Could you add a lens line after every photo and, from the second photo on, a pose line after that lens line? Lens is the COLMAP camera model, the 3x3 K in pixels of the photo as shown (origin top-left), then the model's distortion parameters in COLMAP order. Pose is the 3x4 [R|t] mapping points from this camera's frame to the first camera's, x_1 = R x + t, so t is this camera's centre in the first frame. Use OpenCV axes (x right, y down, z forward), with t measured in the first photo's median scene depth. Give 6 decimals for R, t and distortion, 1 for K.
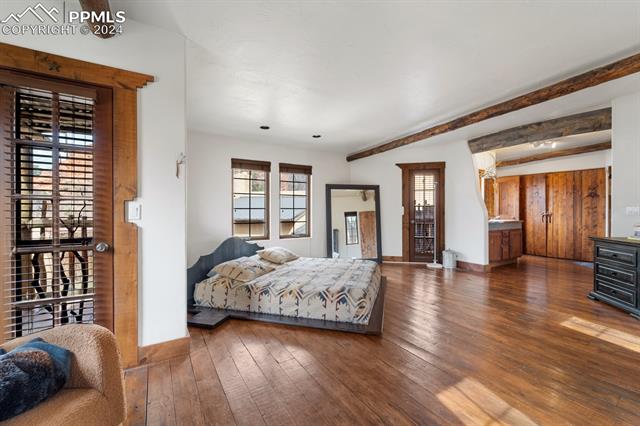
lens RADIAL K [[259.9, 0, 316.4], [0, 259.9, 211.9], [0, 0, 1]] dist [0.003625, -0.002134]
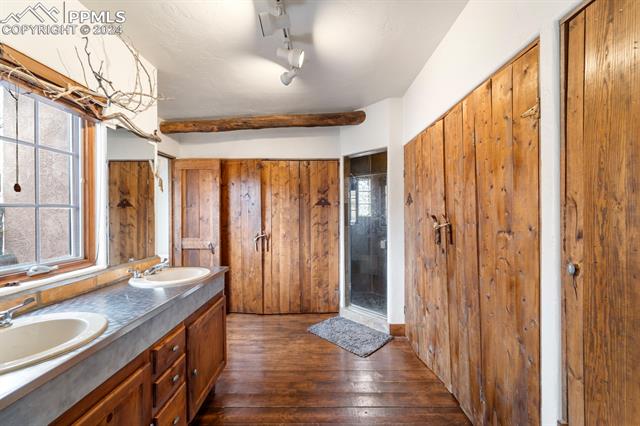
lens RADIAL K [[259.9, 0, 324.4], [0, 259.9, 214.4], [0, 0, 1]] dist [0.003625, -0.002134]
pose [[0.502008, 0.003170, 0.864857, 0.535752], [0.014474, 0.999822, -0.012065, -0.029110], [-0.864742, 0.018575, 0.501873, 0.686186]]
